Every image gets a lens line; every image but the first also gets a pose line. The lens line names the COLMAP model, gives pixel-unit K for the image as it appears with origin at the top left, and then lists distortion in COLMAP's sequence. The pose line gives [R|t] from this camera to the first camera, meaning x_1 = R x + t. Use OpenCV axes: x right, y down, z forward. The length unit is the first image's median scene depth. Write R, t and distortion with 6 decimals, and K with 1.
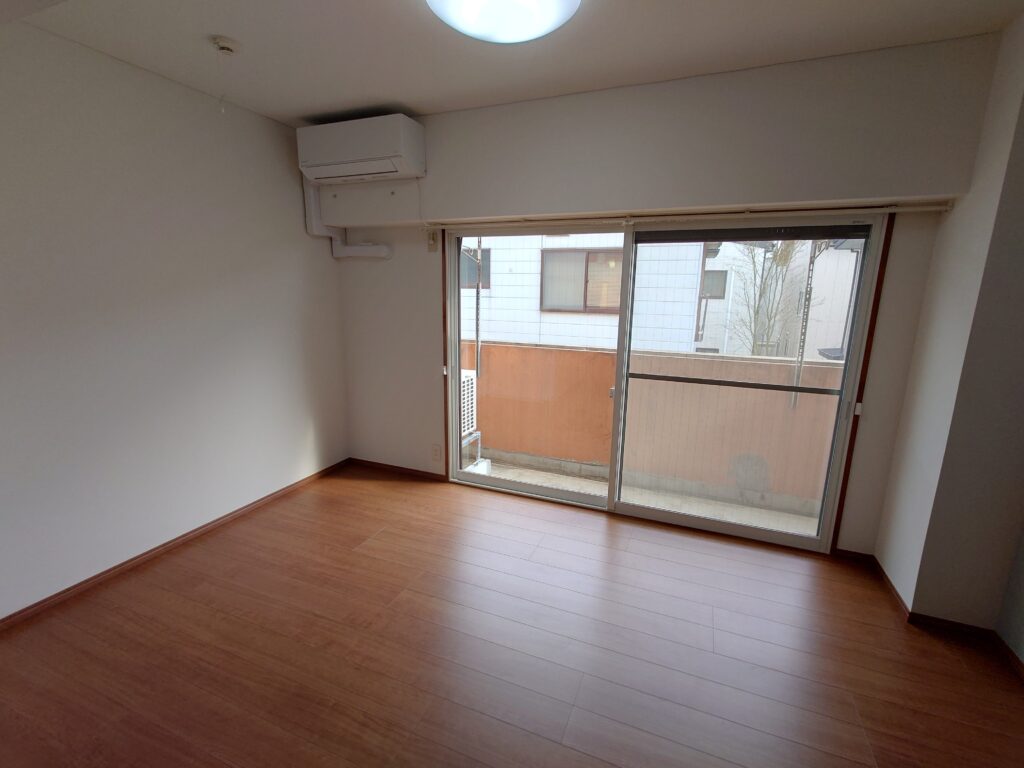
lens RADIAL K [[461.5, 0, 512.0], [0, 461.5, 384.0], [0, 0, 1]] dist [-0.001863, 0.000050]
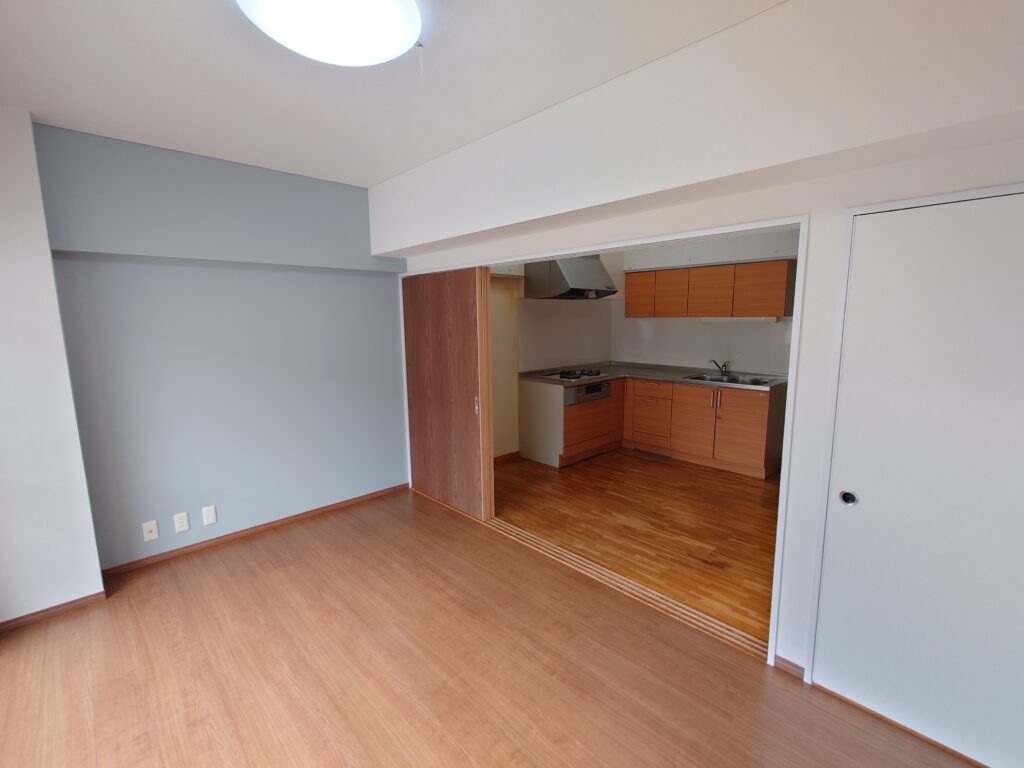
lens RADIAL K [[461.5, 0, 512.0], [0, 461.5, 384.0], [0, 0, 1]] dist [-0.001863, 0.000050]
pose [[-0.911507, -0.066292, 0.405907, -0.622826], [0.081126, 0.938555, 0.335460, -0.368760], [-0.403204, 0.338704, -0.850121, 1.550023]]
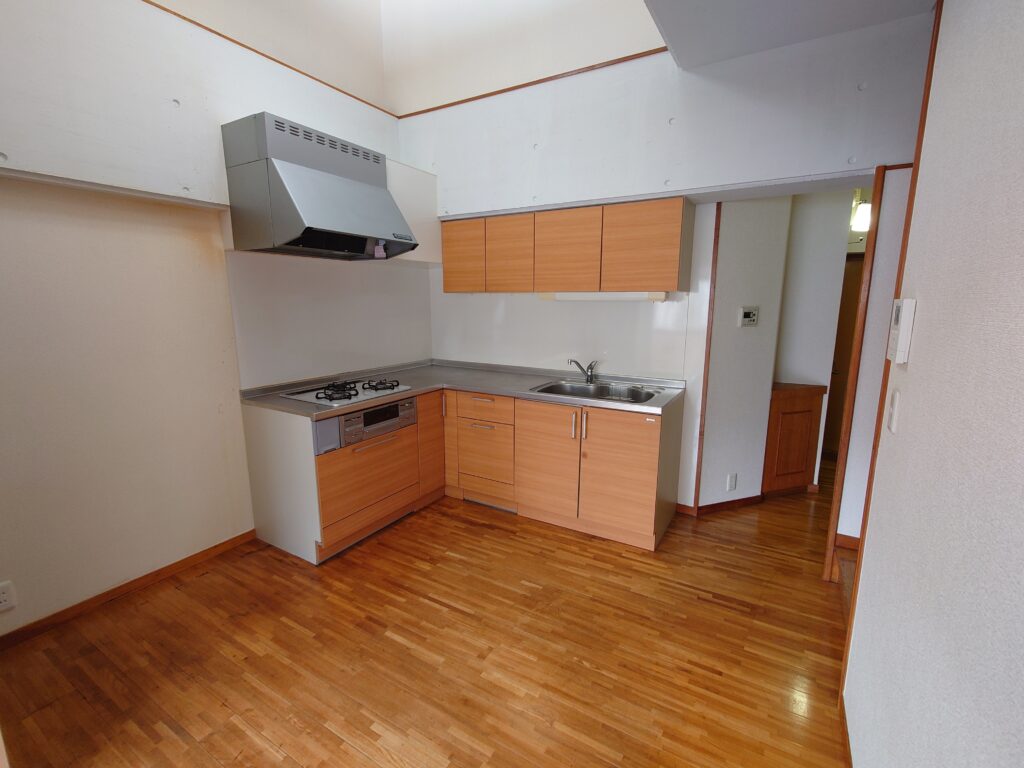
lens RADIAL K [[461.5, 0, 512.0], [0, 461.5, 384.0], [0, 0, 1]] dist [-0.001863, 0.000050]
pose [[-0.989132, -0.042813, 0.140657, -0.610190], [0.013743, 0.925553, 0.378368, -0.093042], [-0.146385, 0.376189, -0.914906, 0.463368]]
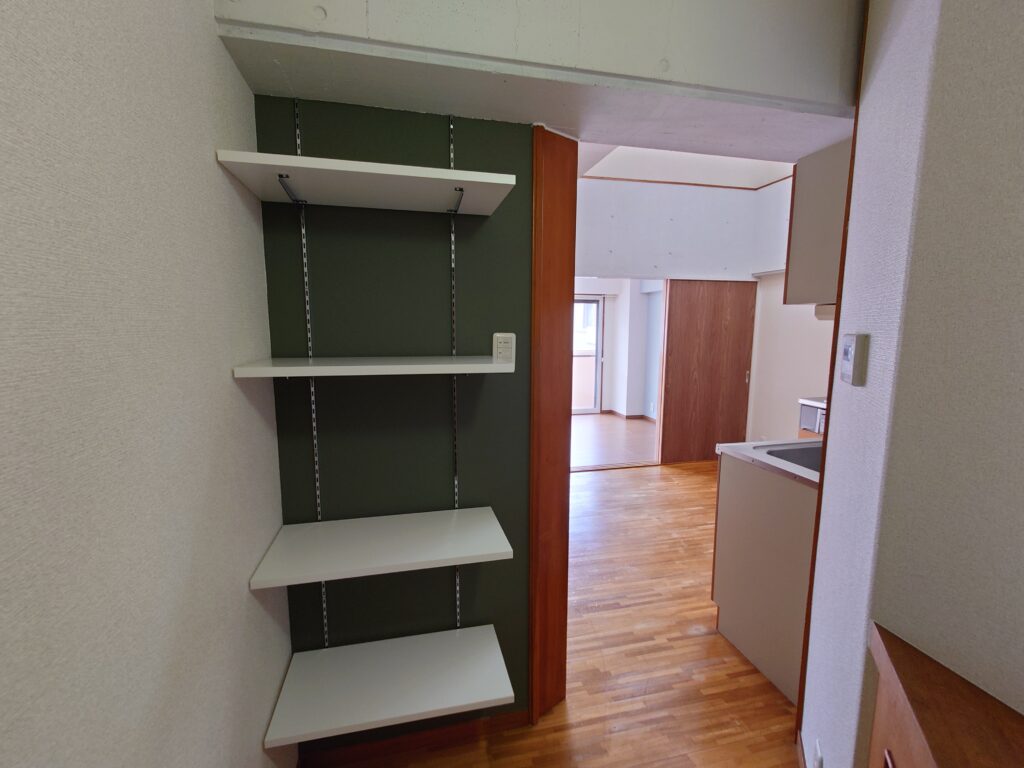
lens RADIAL K [[461.5, 0, 512.0], [0, 461.5, 384.0], [0, 0, 1]] dist [-0.001863, 0.000050]
pose [[0.812094, -0.086824, 0.577031, -1.866238], [0.129972, 0.990941, -0.033815, 0.298023], [-0.568868, 0.102459, 0.816022, -1.392307]]
